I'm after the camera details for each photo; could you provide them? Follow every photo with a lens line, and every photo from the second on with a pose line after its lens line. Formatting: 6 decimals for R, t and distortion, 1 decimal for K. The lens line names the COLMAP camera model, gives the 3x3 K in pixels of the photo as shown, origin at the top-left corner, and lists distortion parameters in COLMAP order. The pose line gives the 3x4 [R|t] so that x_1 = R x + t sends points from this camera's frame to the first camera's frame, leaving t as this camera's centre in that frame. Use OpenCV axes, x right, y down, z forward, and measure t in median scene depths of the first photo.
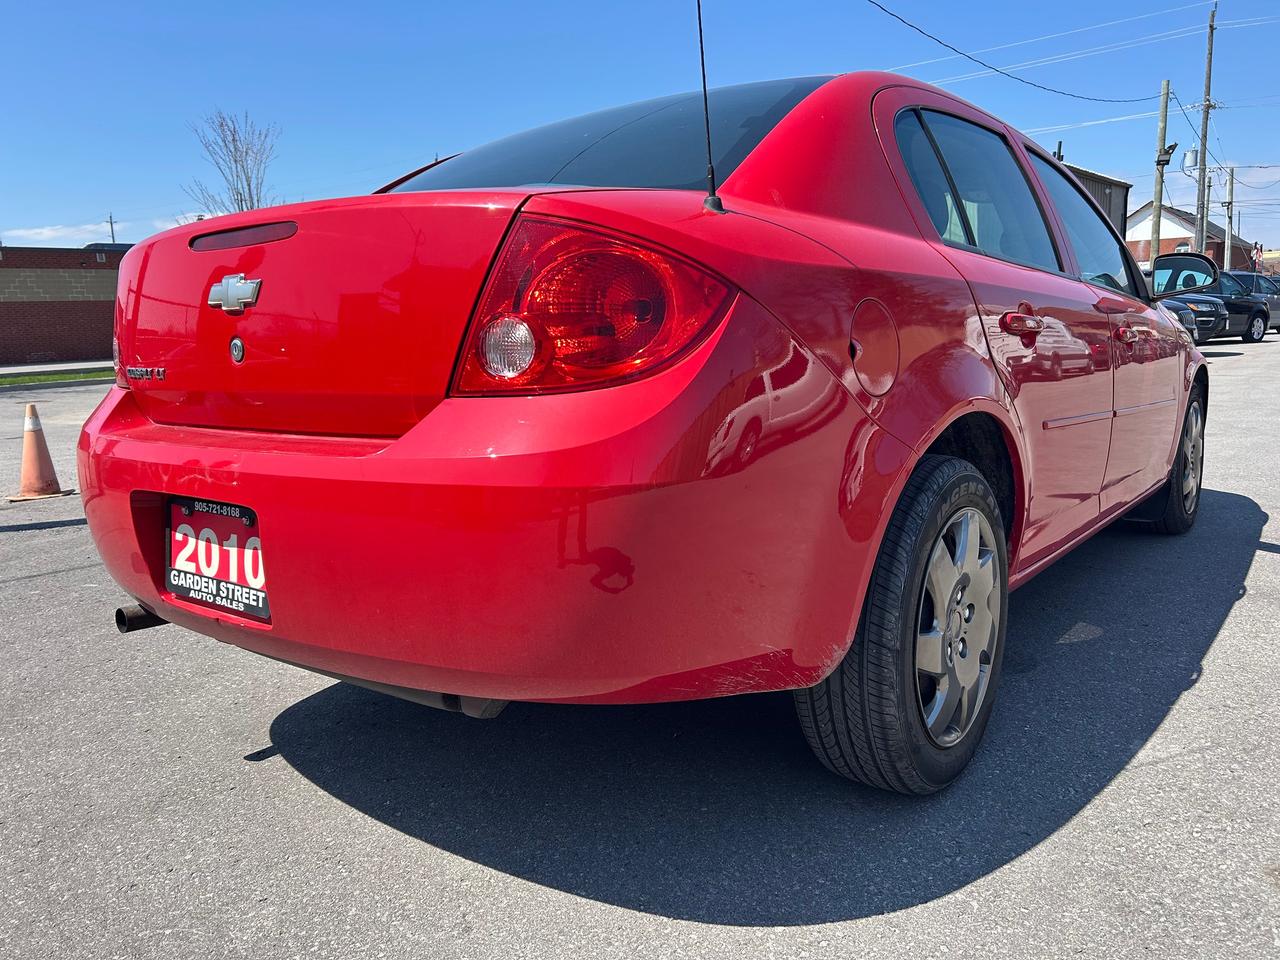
lens RADIAL K [[971.7, 0, 647.6], [0, 971.7, 491.1], [0, 0, 1]] dist [0.015921, -0.007784]
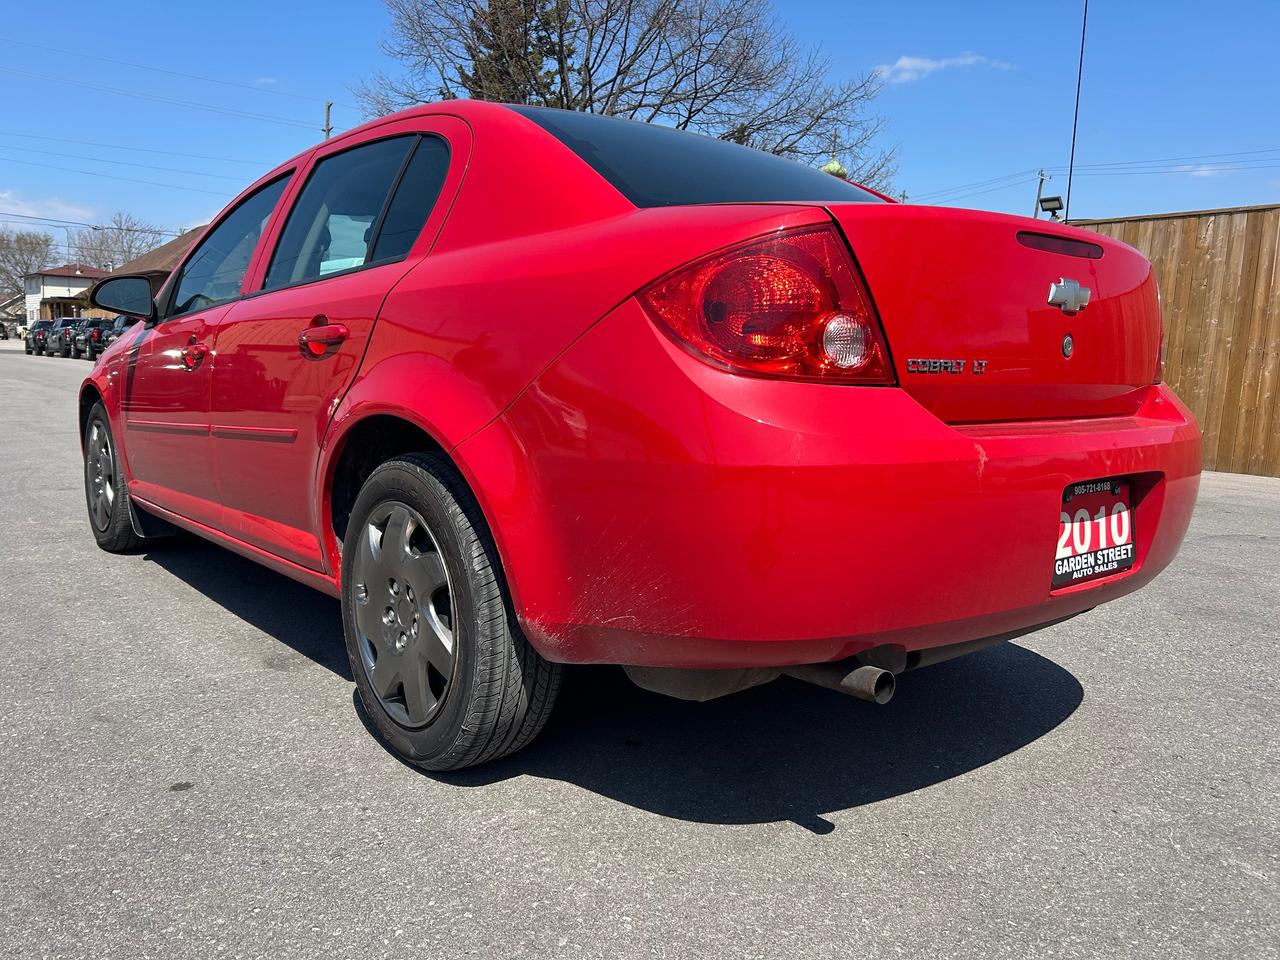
lens RADIAL K [[971.7, 0, 643.6], [0, 971.7, 488.3], [0, 0, 1]] dist [0.015921, -0.007784]
pose [[0.224682, -0.094617, 0.969827, -1.622925], [0.135760, 0.988607, 0.064998, -0.121961], [-0.964929, 0.117059, 0.234968, 1.221969]]
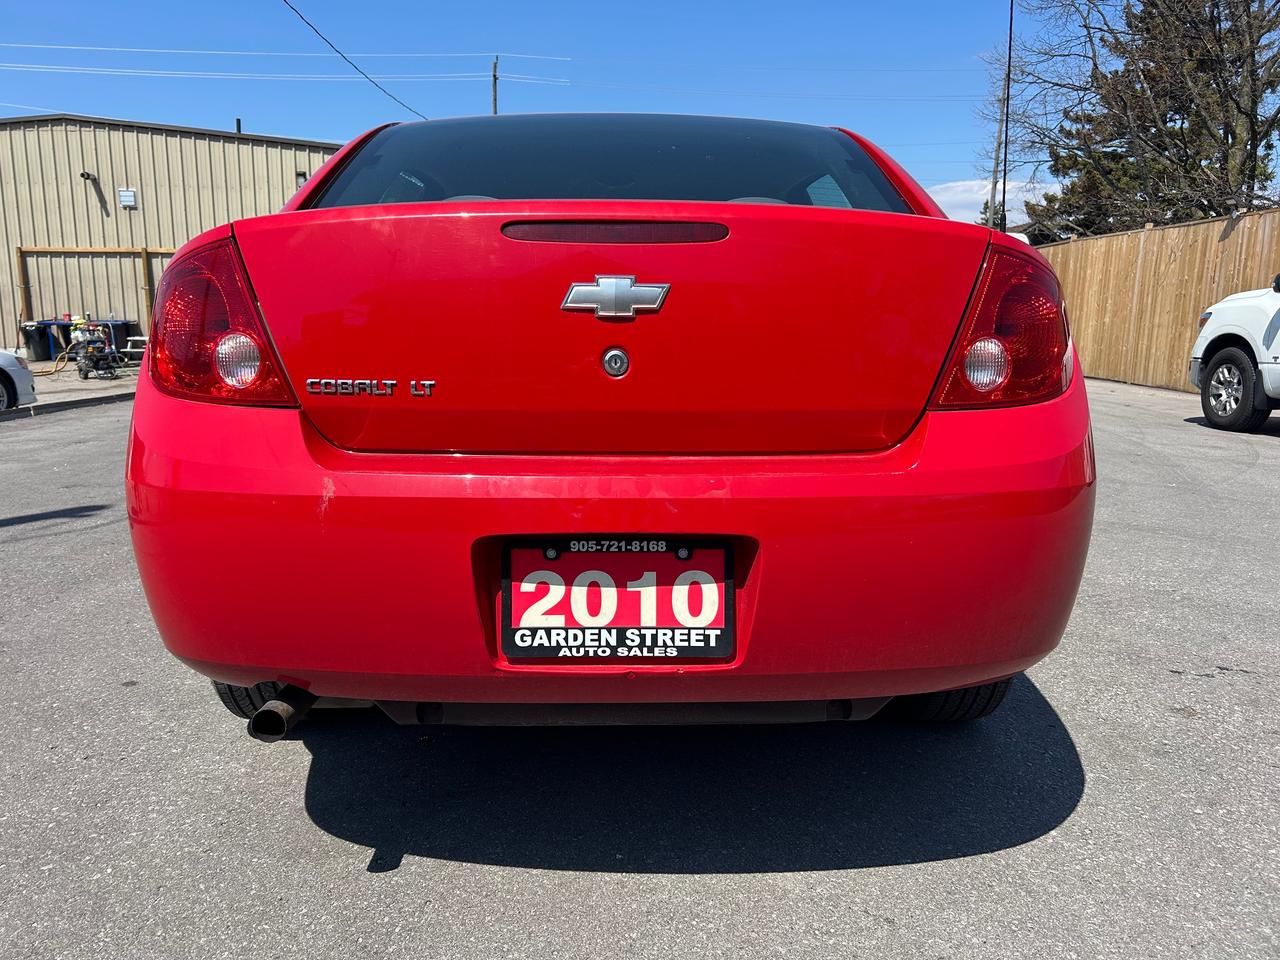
lens RADIAL K [[971.7, 0, 645.7], [0, 971.7, 466.4], [0, 0, 1]] dist [0.015921, -0.007784]
pose [[0.780907, -0.057195, 0.622024, -0.944722], [0.073250, 0.997314, -0.000257, -0.049084], [-0.620338, 0.045763, 0.782999, 0.306228]]
